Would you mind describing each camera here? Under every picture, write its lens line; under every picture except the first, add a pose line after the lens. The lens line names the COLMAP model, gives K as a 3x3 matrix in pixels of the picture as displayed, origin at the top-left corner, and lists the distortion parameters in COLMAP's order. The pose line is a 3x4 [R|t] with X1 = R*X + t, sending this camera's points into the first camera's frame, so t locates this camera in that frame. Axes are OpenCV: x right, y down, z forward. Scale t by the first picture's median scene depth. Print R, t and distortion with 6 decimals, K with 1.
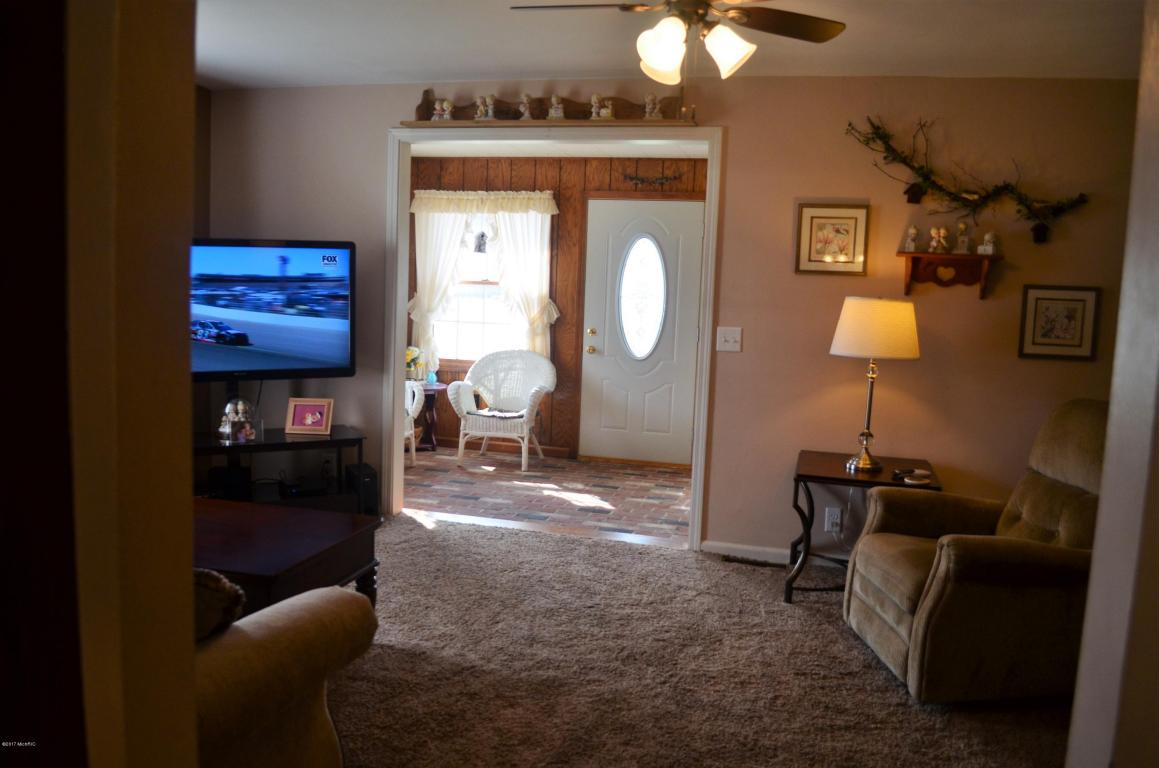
lens RADIAL K [[915.7, 0, 581.3], [0, 915.7, 395.4], [0, 0, 1]] dist [-0.078201, 0.007231]
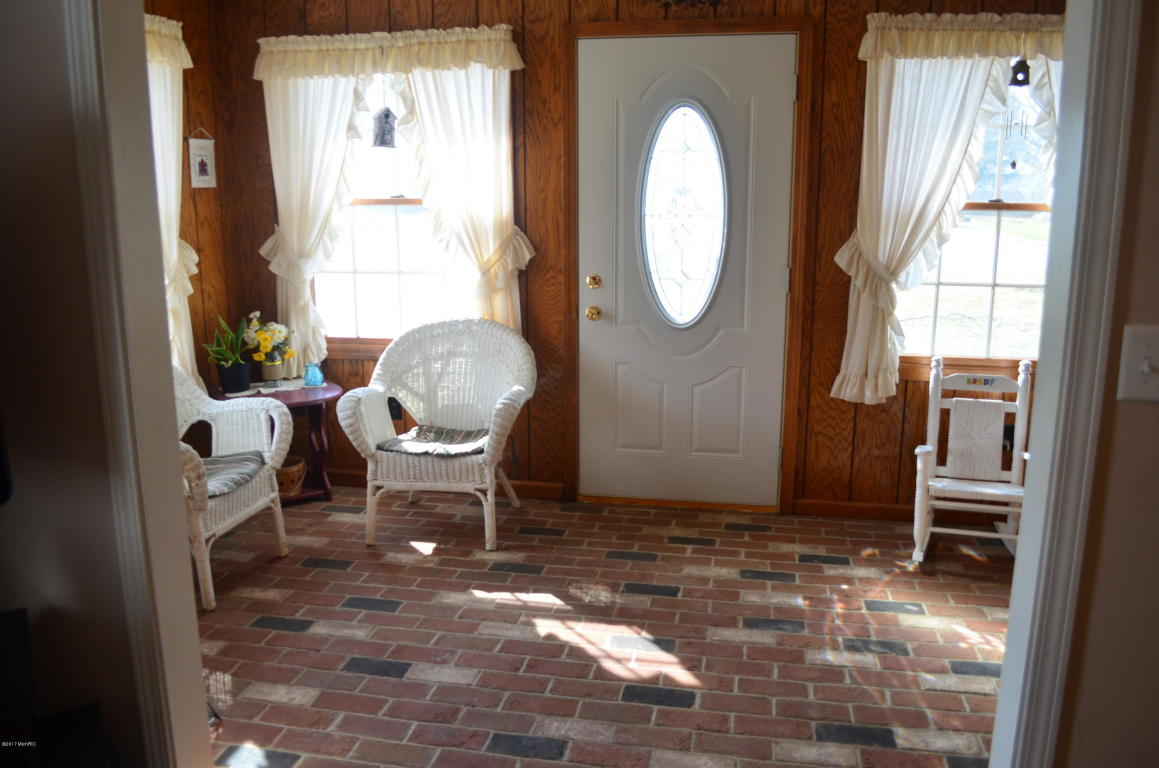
lens RADIAL K [[915.7, 0, 582.7], [0, 915.7, 387.1], [0, 0, 1]] dist [-0.078201, 0.007231]
pose [[0.996453, -0.055176, 0.063533, -0.035526], [0.049241, 0.994590, 0.091468, -0.058246], [-0.068236, -0.088015, 0.993779, 0.450018]]
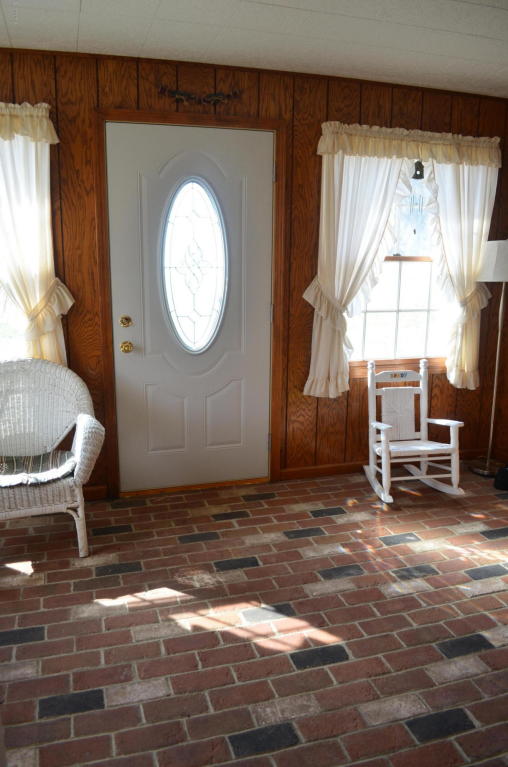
lens RADIAL K [[606.0, 0, 255.0], [0, 606.0, 386.6], [0, 0, 1]] dist [-0.078201, 0.007231]
pose [[0.848052, -0.151848, 0.507691, -0.148871], [0.088695, 0.985224, 0.146518, -0.081228], [-0.522438, -0.079225, 0.848989, 0.572826]]
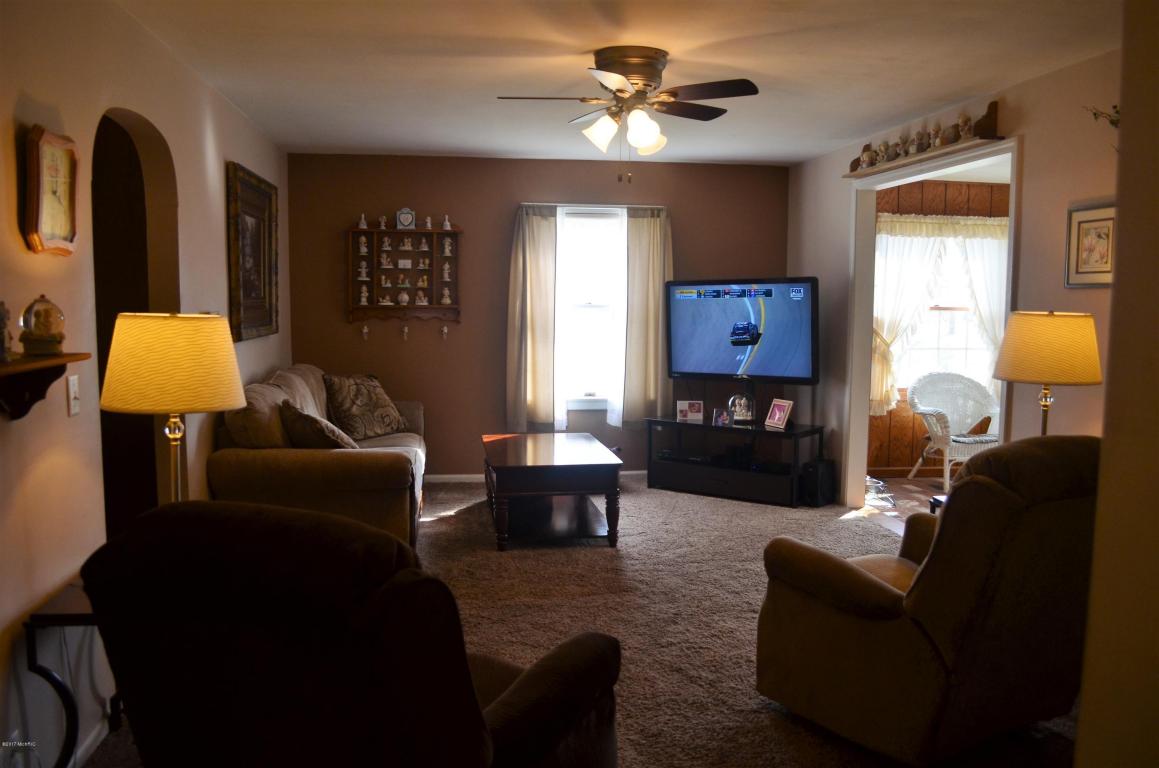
lens RADIAL K [[915.7, 0, 584.1], [0, 915.7, 389.6], [0, 0, 1]] dist [-0.078201, 0.007231]
pose [[0.404087, 0.057864, -0.912889, 0.513991], [-0.108033, 0.994031, 0.015188, -0.000271], [0.908319, 0.092485, 0.407926, 0.146792]]
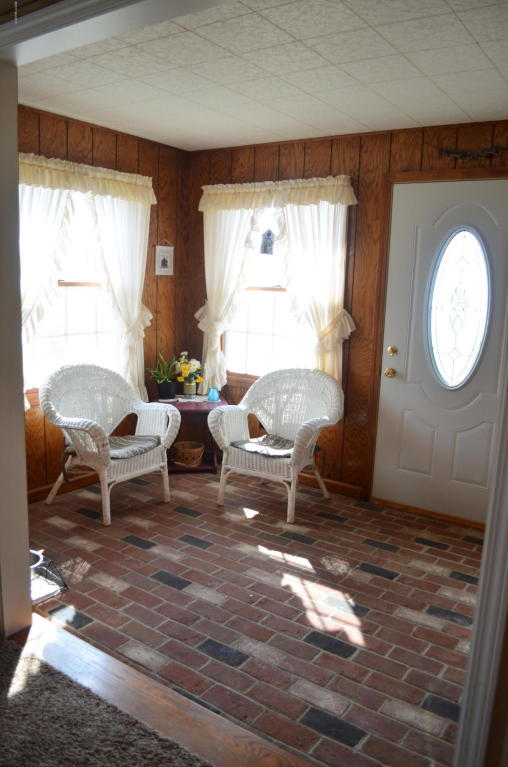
lens RADIAL K [[606.0, 0, 250.9], [0, 606.0, 387.4], [0, 0, 1]] dist [-0.078201, 0.007231]
pose [[0.941134, 0.053785, -0.333728, 0.075015], [-0.038816, 0.997925, 0.051368, -0.061474], [0.335798, -0.035390, 0.941269, 0.470085]]
